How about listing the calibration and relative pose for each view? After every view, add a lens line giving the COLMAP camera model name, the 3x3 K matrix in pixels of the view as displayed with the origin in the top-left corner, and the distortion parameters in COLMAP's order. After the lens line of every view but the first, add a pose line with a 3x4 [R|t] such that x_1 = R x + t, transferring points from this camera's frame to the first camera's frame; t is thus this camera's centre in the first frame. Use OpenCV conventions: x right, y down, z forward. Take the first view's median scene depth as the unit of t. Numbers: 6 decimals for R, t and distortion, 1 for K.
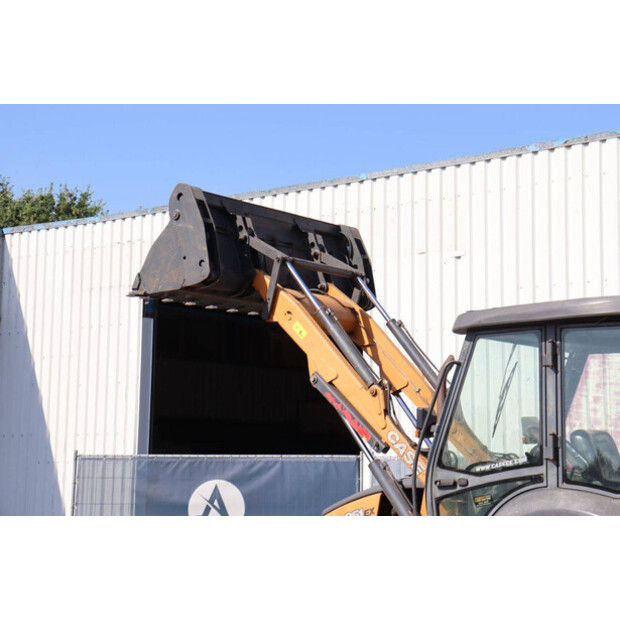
lens RADIAL K [[1261.4, 0, 310.0], [0, 1261.4, 310.0], [0, 0, 1]] dist [0.242779, 0.108175]
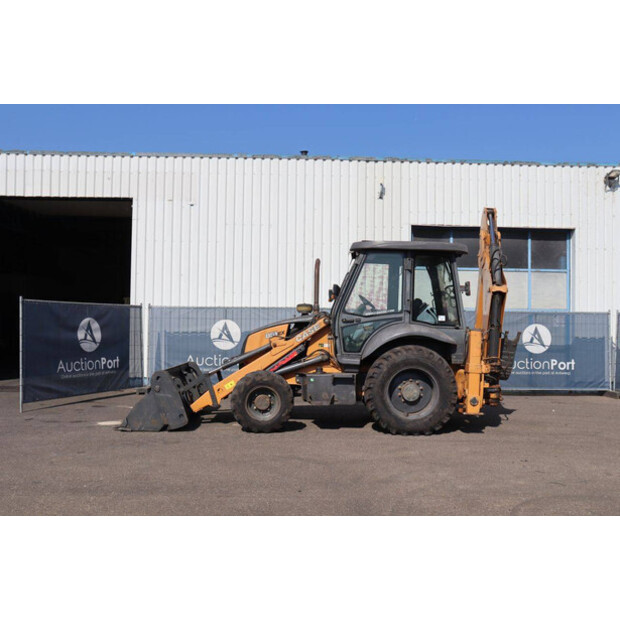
lens RADIAL K [[623.6, 0, 310.0], [0, 623.6, 310.0], [0, 0, 1]] dist [-0.056869, 0.026907]
pose [[0.773718, 0.010352, 0.633446, -0.493238], [-0.087093, 0.992111, 0.090166, 0.023358], [-0.627515, -0.124932, 0.768516, 0.196298]]
